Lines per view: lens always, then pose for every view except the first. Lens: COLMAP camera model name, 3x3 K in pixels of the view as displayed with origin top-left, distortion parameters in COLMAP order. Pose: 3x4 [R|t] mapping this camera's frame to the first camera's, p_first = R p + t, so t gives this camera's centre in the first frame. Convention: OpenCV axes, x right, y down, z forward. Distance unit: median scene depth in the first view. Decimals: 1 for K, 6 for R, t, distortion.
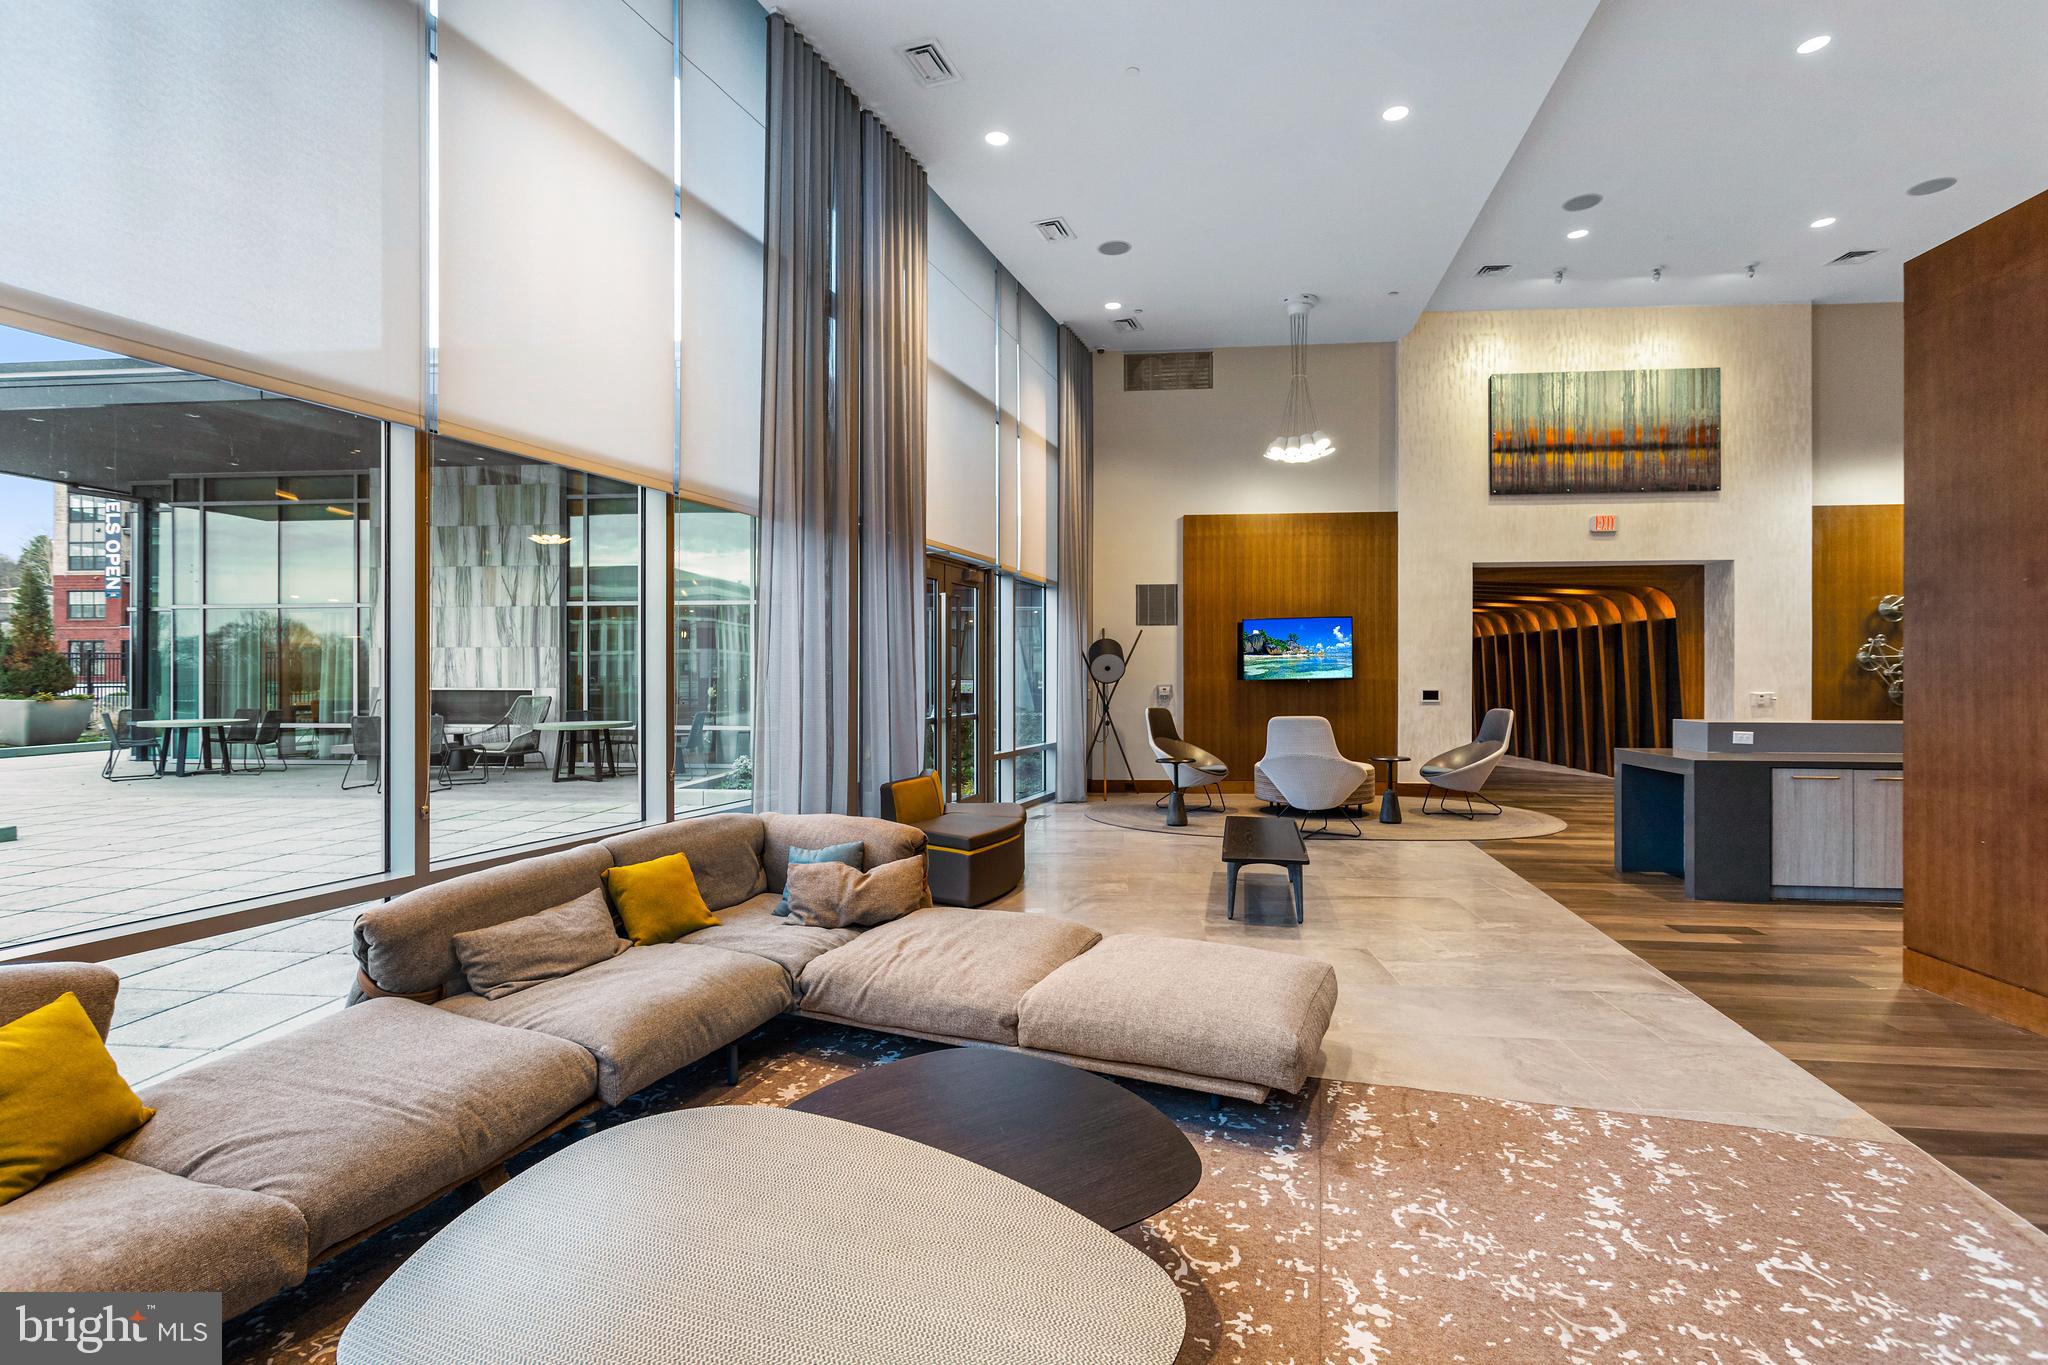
lens RADIAL K [[968.5, 0, 1027.6], [0, 968.5, 664.6], [0, 0, 1]] dist [0.000770, 0.000248]
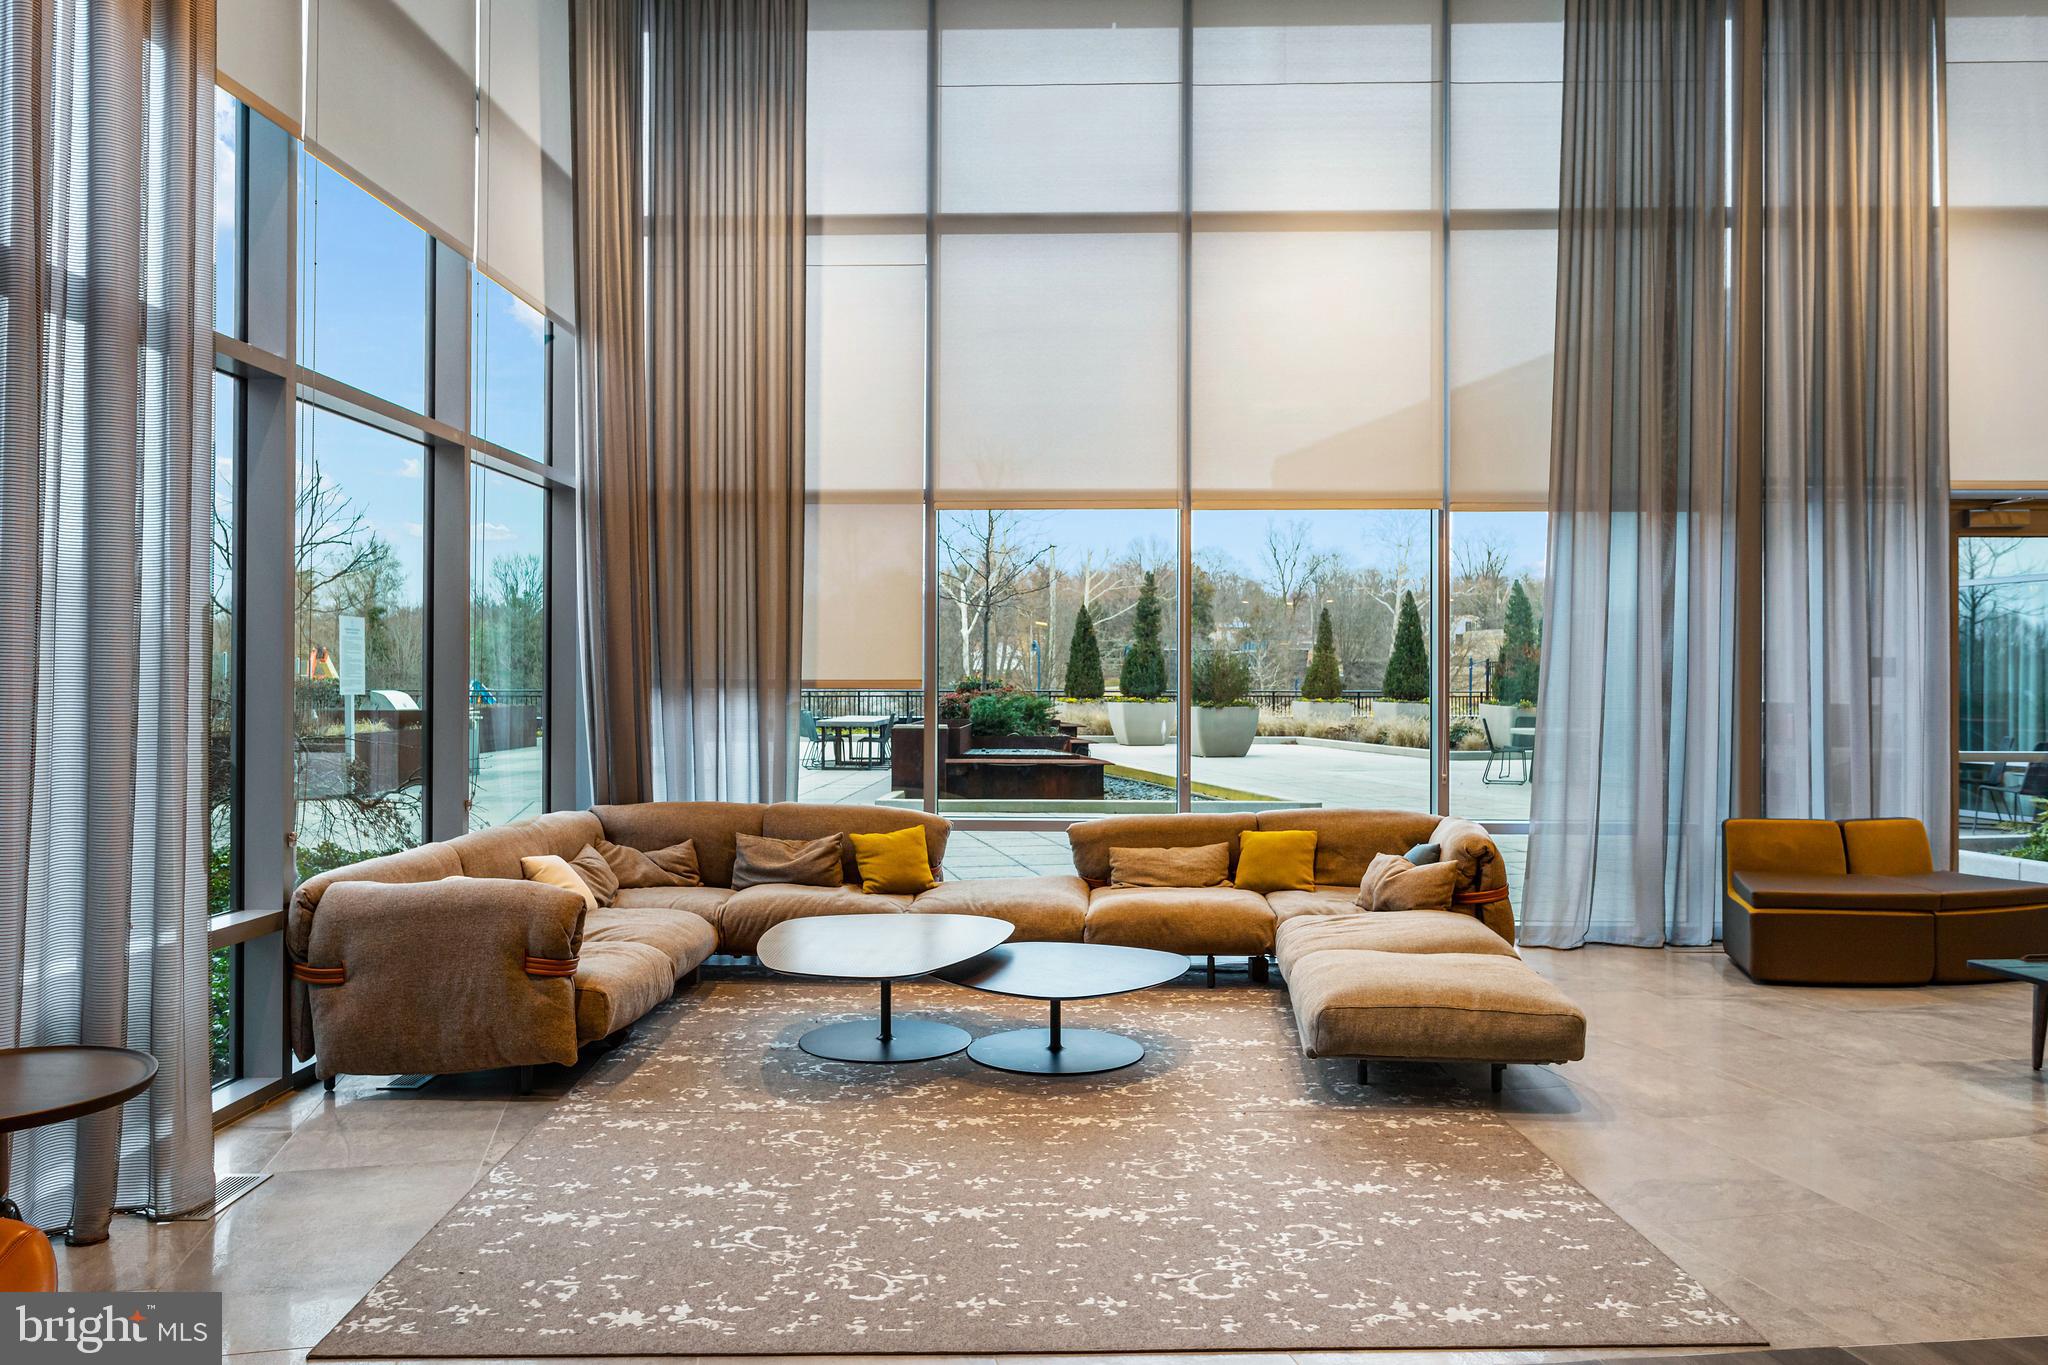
lens RADIAL K [[1465.2, 0, 1020.4], [0, 1465.2, 664.9], [0, 0, 1]] dist [-0.004453, 0.001507]
pose [[0.322014, -0.003693, -0.946728, 0.379613], [-0.001982, 0.999988, -0.004575, 0.001731], [0.946733, 0.003350, 0.322003, 0.029855]]
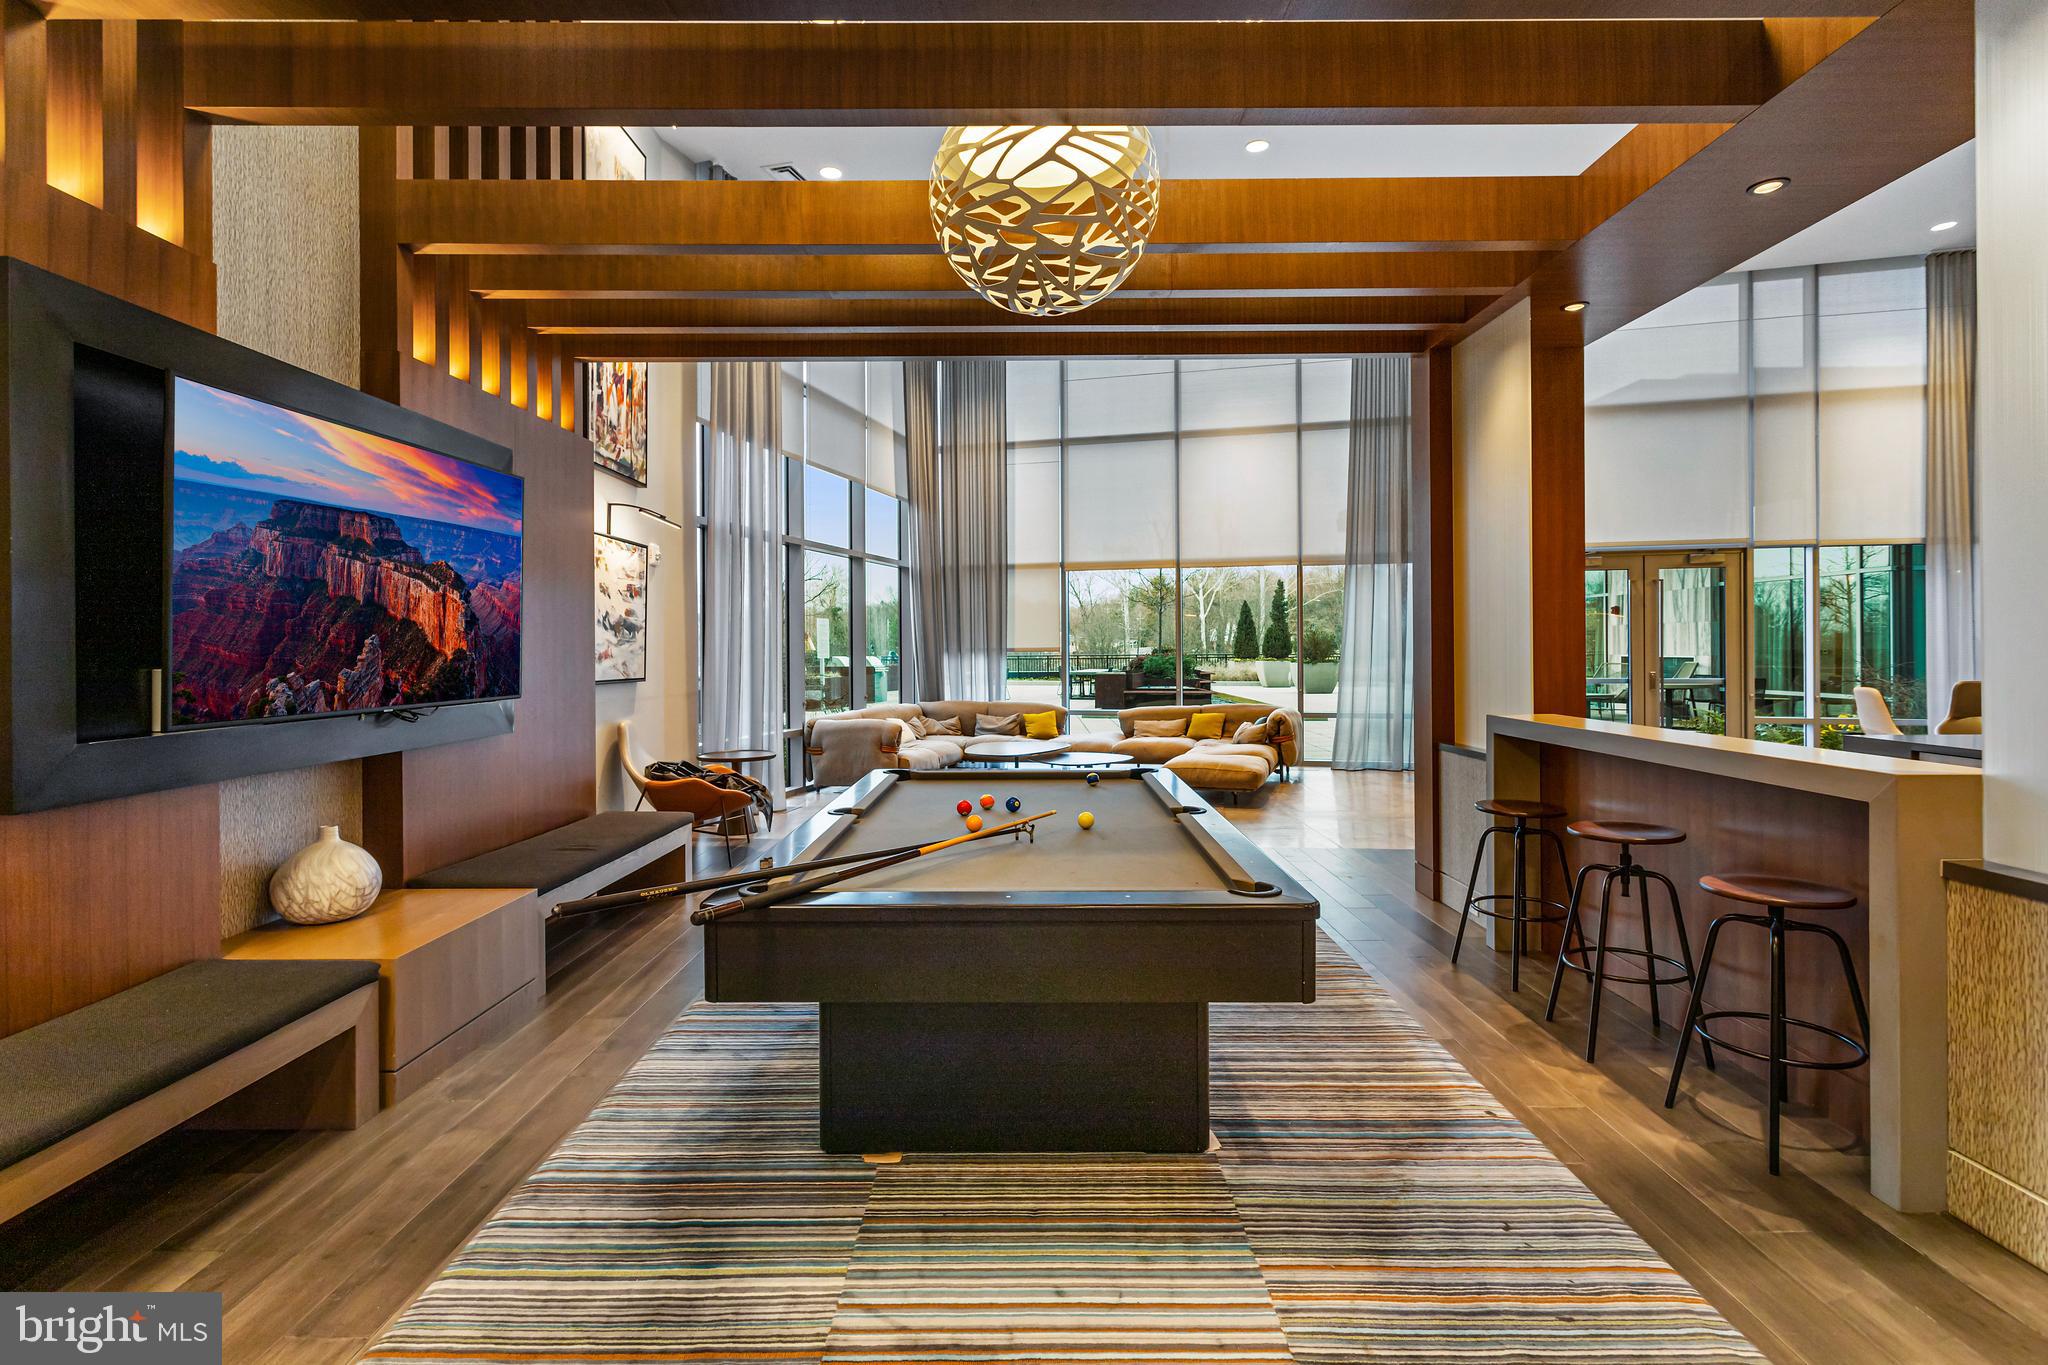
lens RADIAL K [[992.4, 0, 1013.0], [0, 992.4, 638.0], [0, 0, 1]] dist [-0.000762, 0.000140]
pose [[0.089151, -0.007125, -0.995993, 0.632341], [0.009045, 0.999939, -0.006343, 0.001907], [0.995977, -0.008443, 0.089210, 0.054677]]
